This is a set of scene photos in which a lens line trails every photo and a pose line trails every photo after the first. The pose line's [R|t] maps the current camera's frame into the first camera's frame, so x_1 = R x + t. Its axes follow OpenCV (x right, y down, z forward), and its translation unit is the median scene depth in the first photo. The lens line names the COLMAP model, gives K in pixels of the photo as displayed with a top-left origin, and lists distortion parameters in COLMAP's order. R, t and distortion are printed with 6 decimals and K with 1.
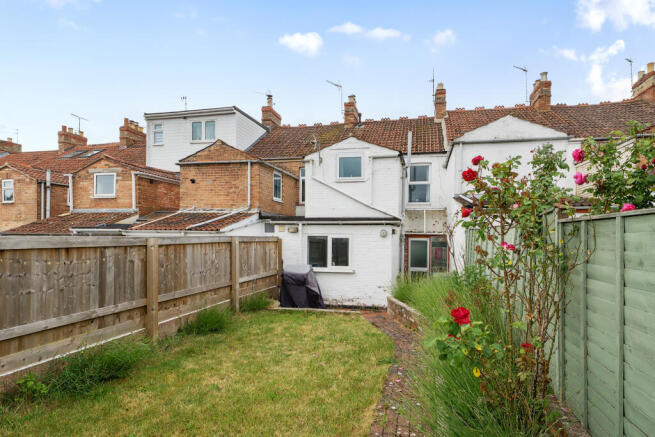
lens RADIAL K [[365.2, 0, 328.6], [0, 365.2, 239.8], [0, 0, 1]] dist [-0.001216, -0.000676]
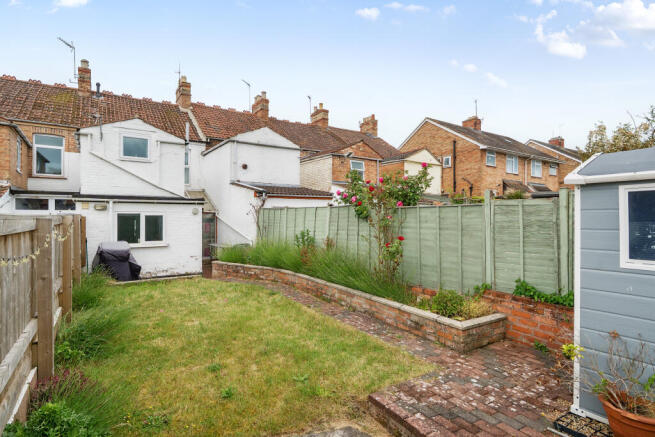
lens RADIAL K [[341.6, 0, 327.5], [0, 341.6, 218.5], [0, 0, 1]] dist [-0.001526, -0.000498]
pose [[0.692839, -0.011105, 0.721006, -0.243230], [0.007429, 0.999938, 0.008263, -0.000181], [-0.721054, -0.000369, 0.692879, -0.061513]]
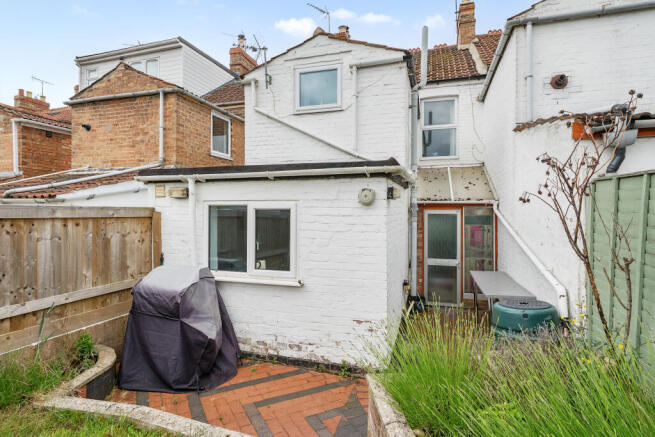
lens RADIAL K [[372.4, 0, 288.0], [0, 372.4, 209.7], [0, 0, 1]] dist [0.000401, -0.000308]
pose [[0.991718, -0.009439, -0.128089, 0.078379], [0.007635, 0.999865, -0.014567, 0.002132], [0.128210, 0.013469, 0.991656, 0.376981]]
